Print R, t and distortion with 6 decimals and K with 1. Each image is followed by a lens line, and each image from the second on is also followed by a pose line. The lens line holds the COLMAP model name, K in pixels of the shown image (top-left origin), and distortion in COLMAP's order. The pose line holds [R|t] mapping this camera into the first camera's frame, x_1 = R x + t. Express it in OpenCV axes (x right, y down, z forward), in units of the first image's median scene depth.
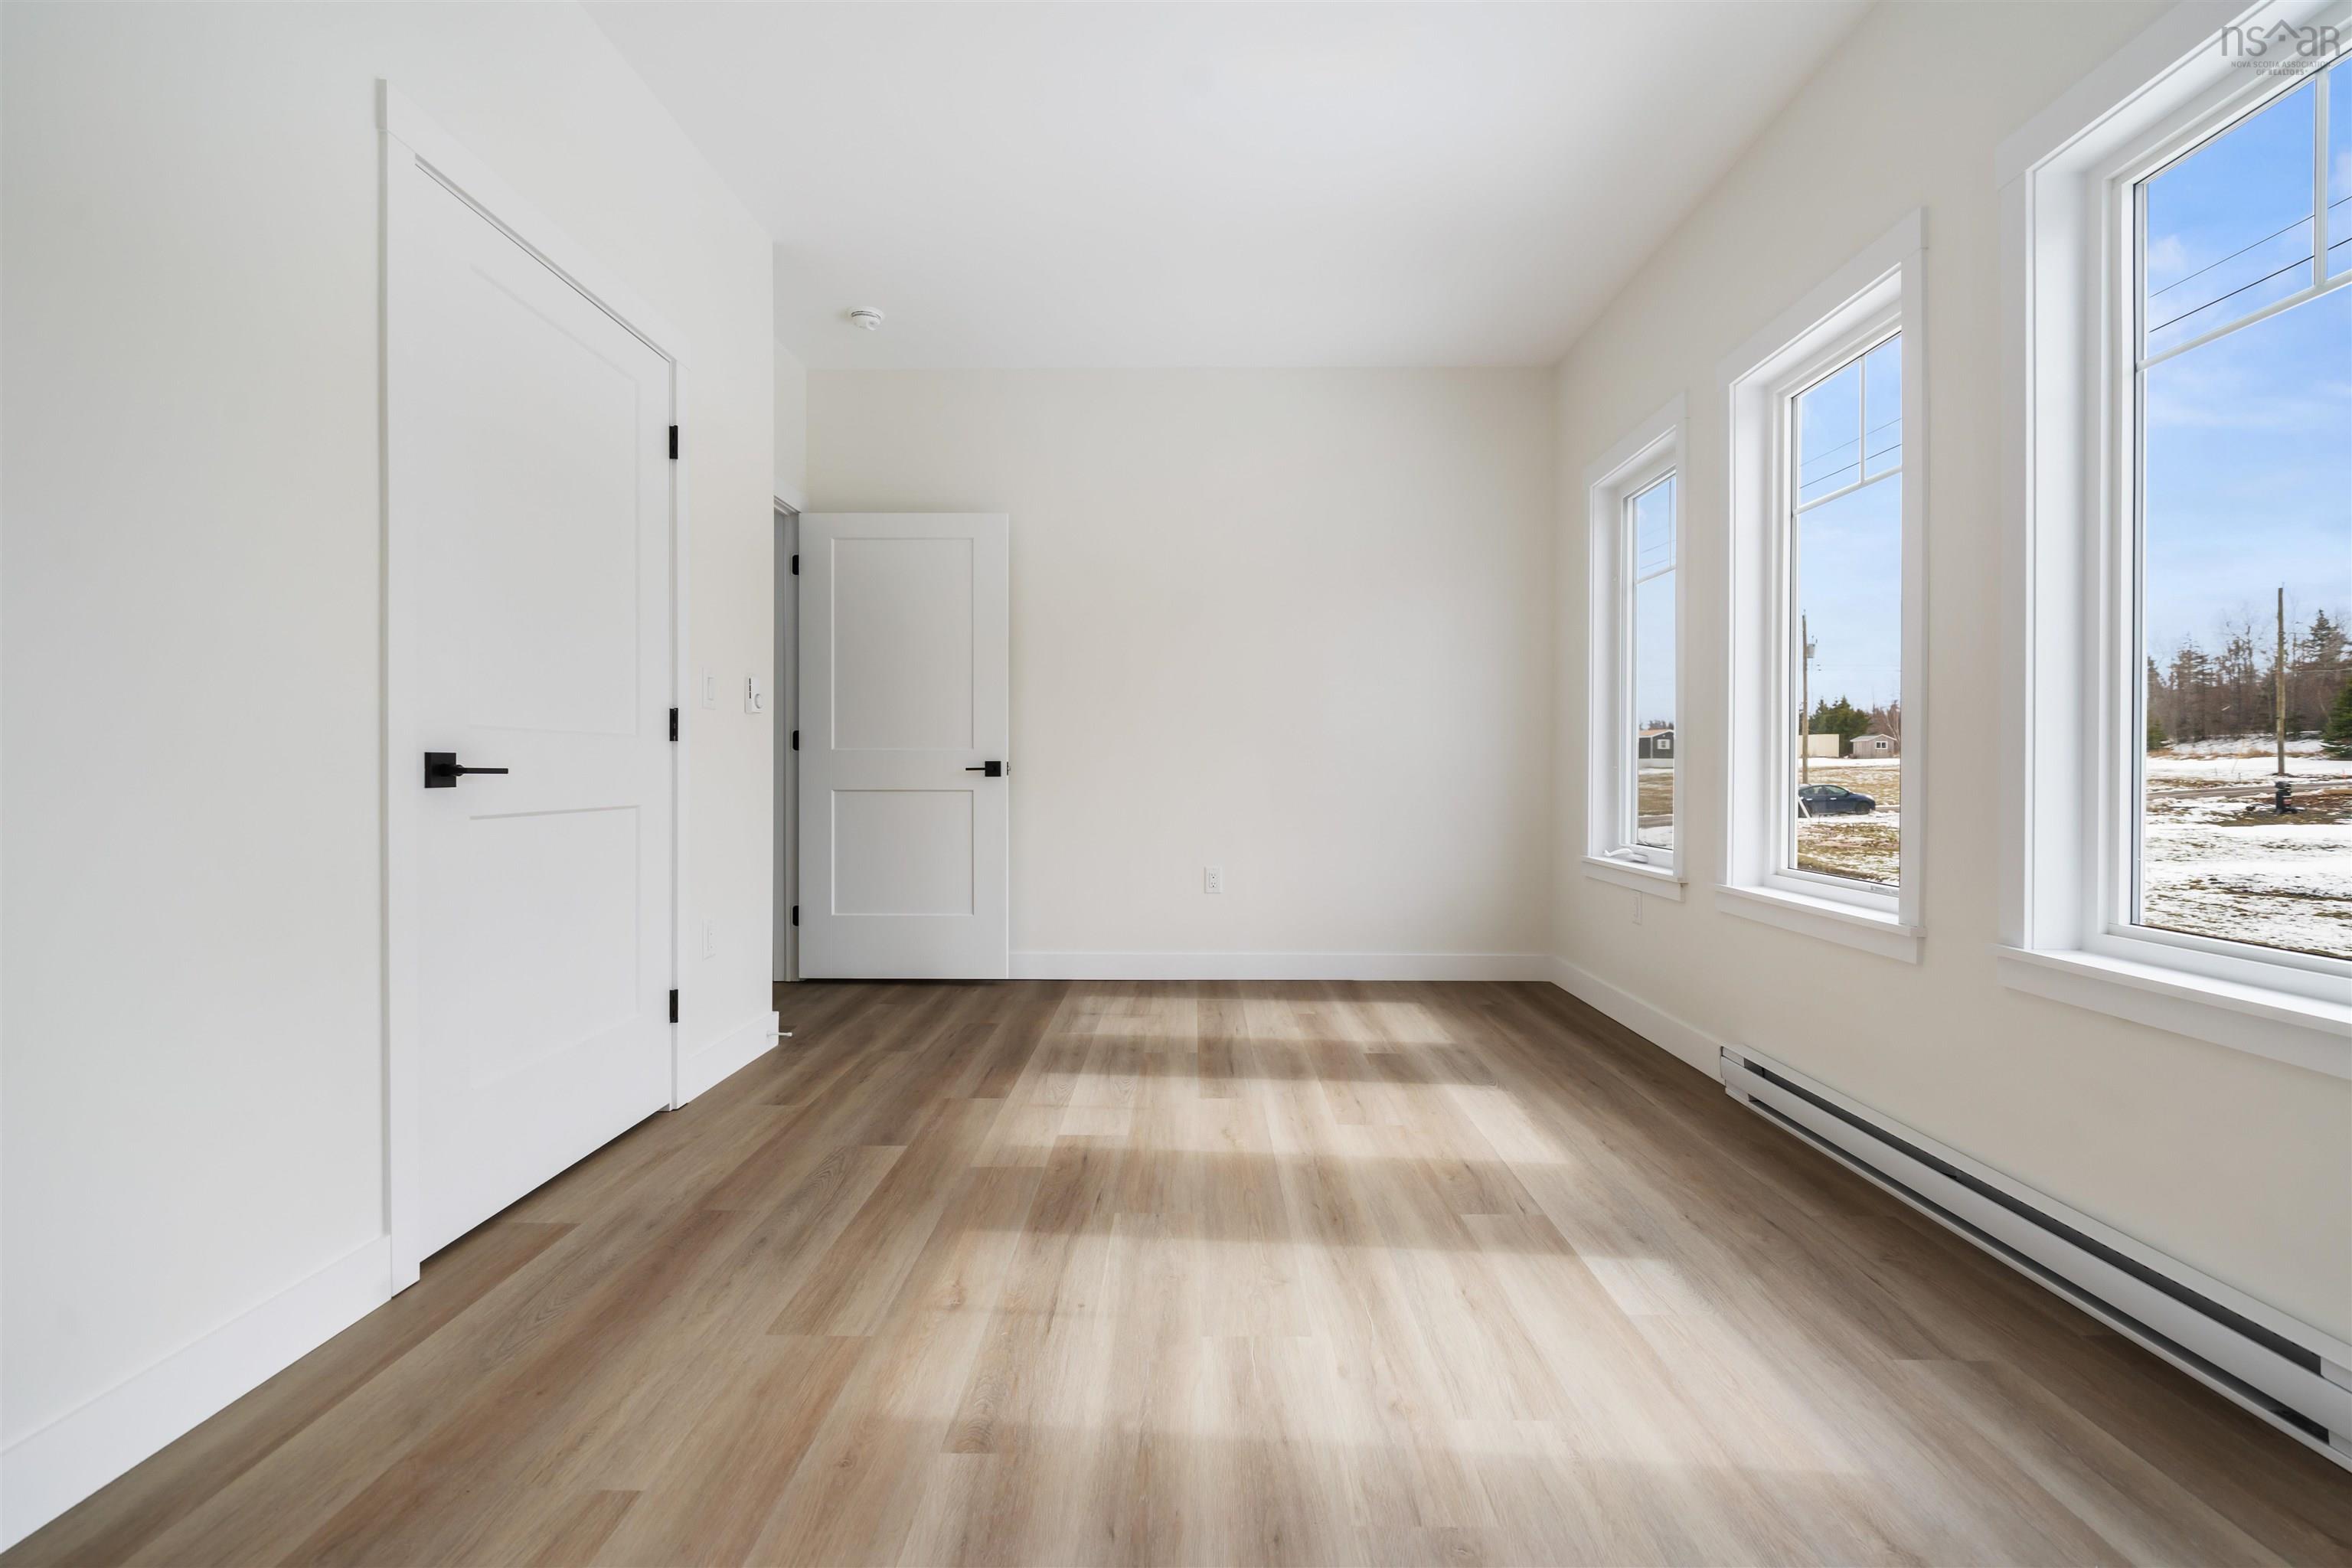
lens RADIAL K [[1017.4, 0, 1175.9], [0, 1017.4, 773.5], [0, 0, 1]] dist [0.004542, 0.000961]
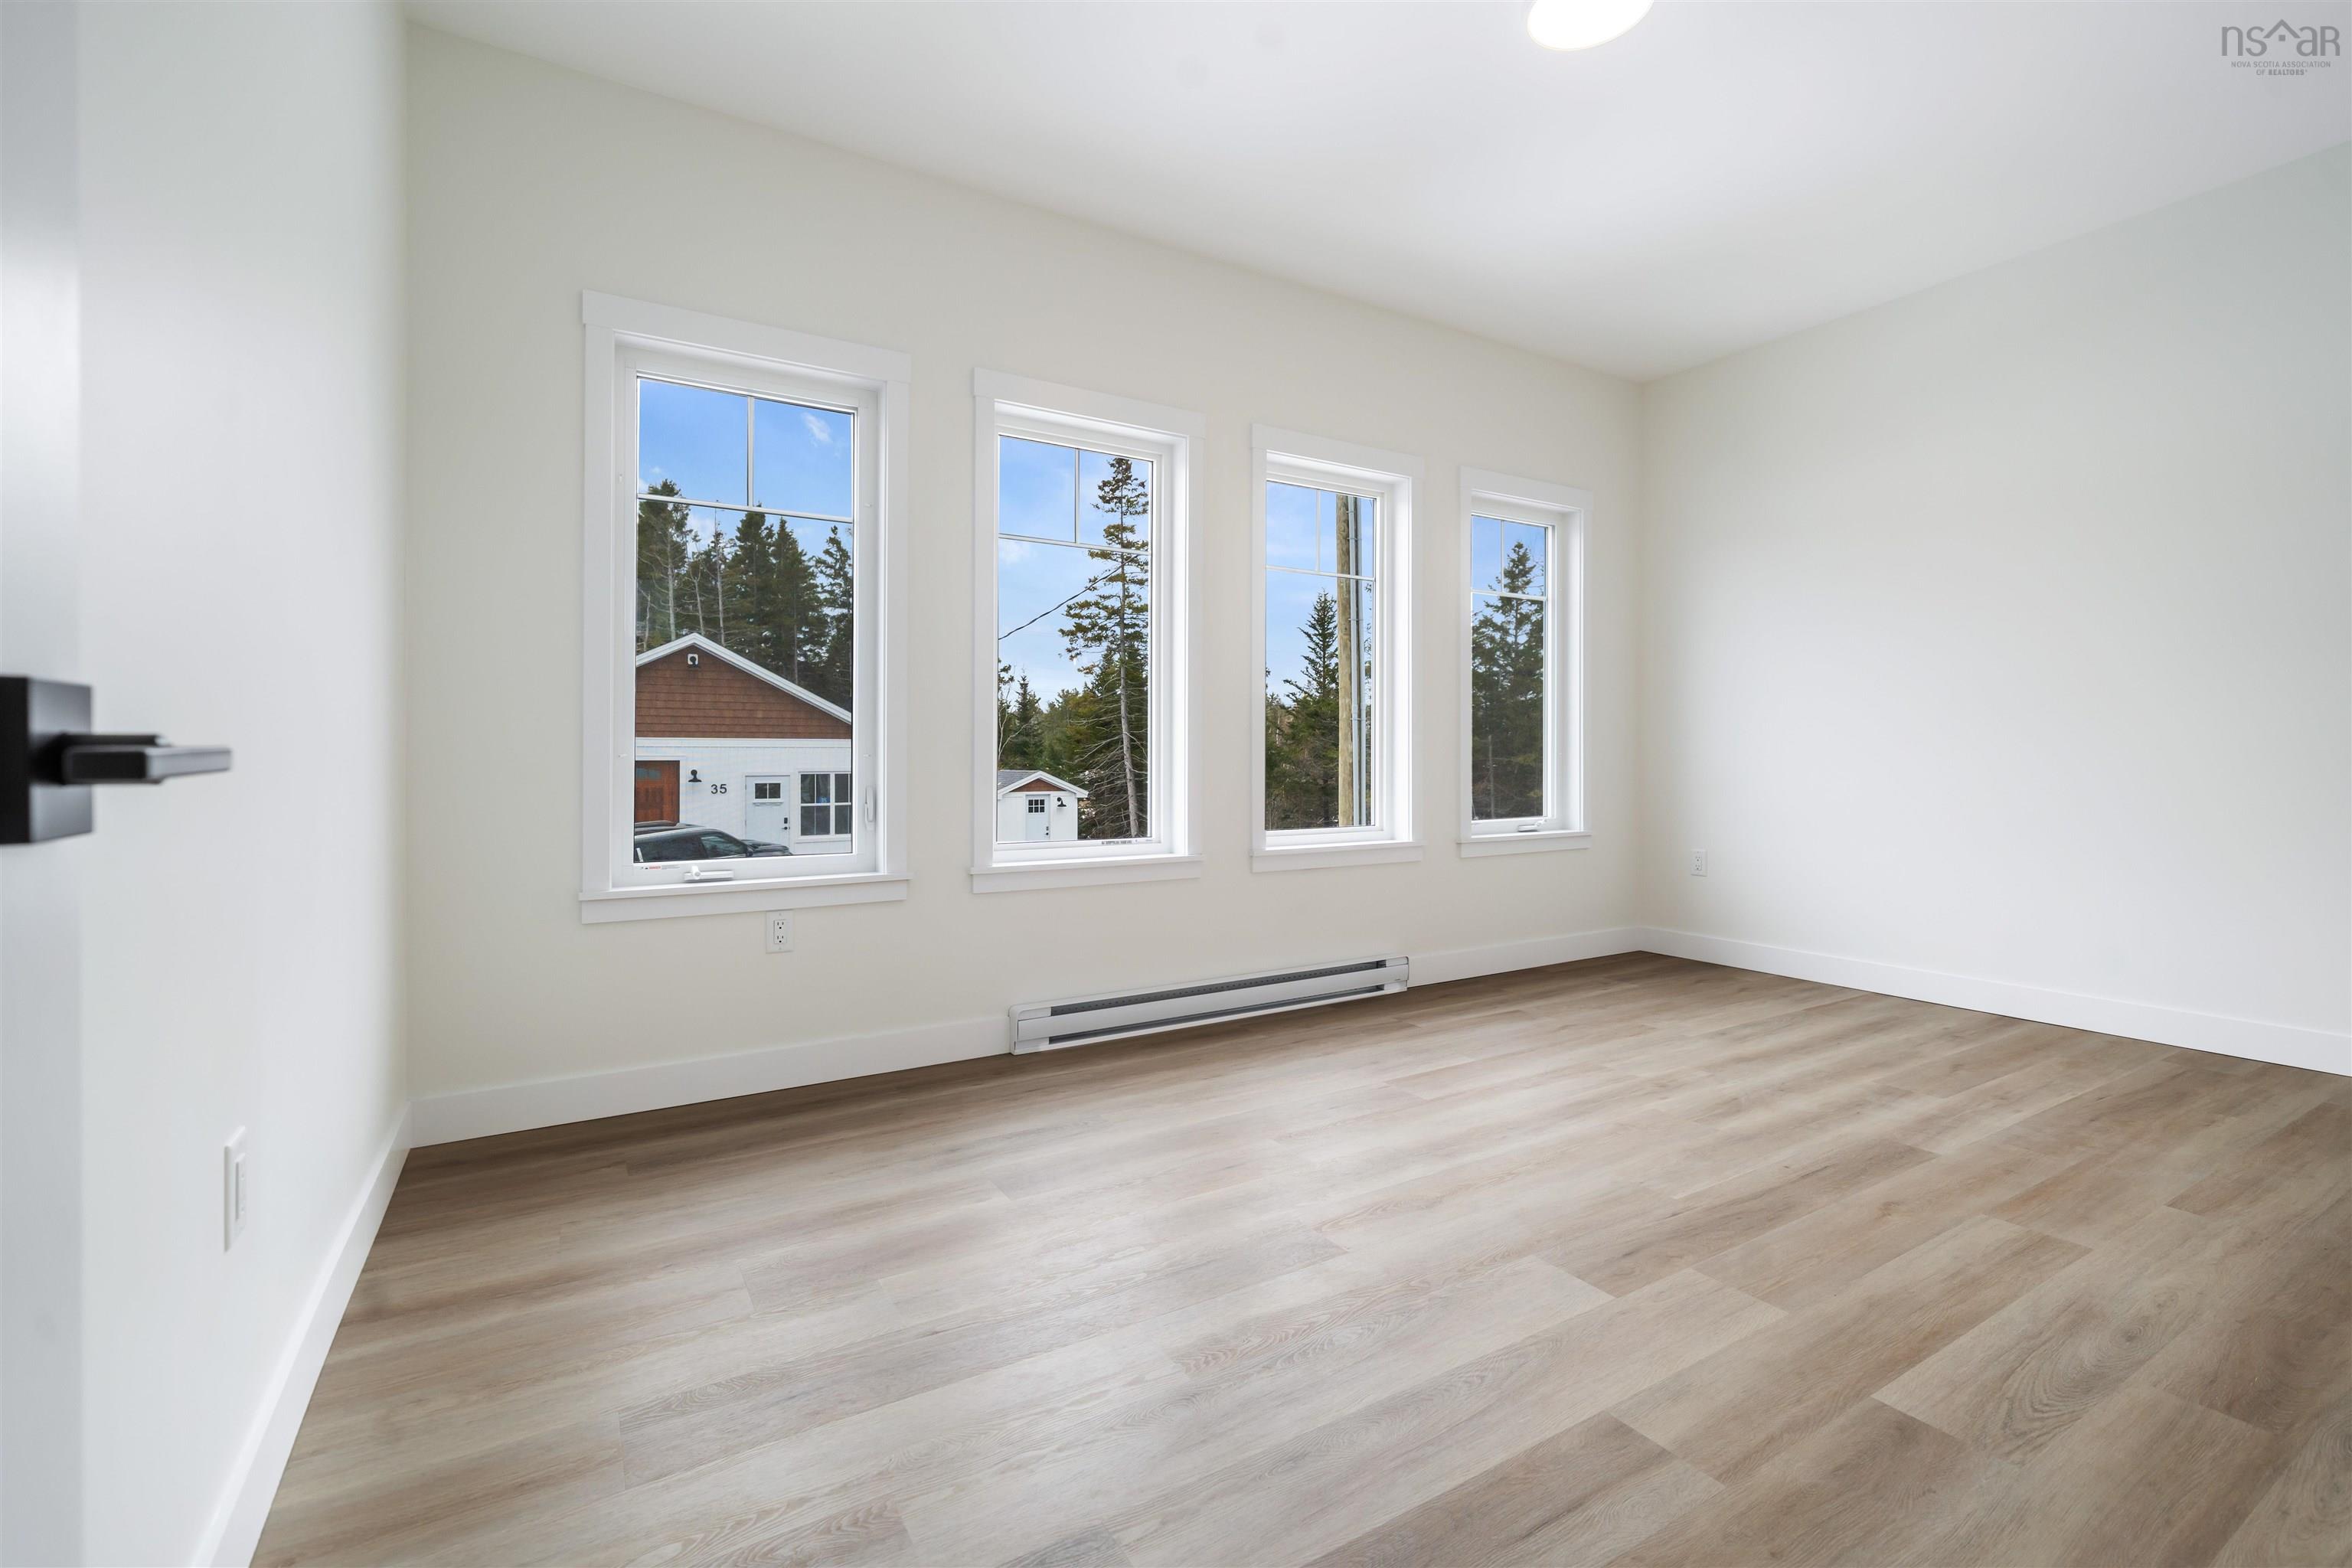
lens RADIAL K [[1017.4, 0, 1181.8], [0, 1017.4, 763.4], [0, 0, 1]] dist [0.004542, 0.000961]
pose [[-0.535525, -0.005584, 0.844501, -0.609455], [0.004109, 0.999949, 0.009218, -0.009954], [-0.844509, 0.008407, -0.535475, 1.836881]]
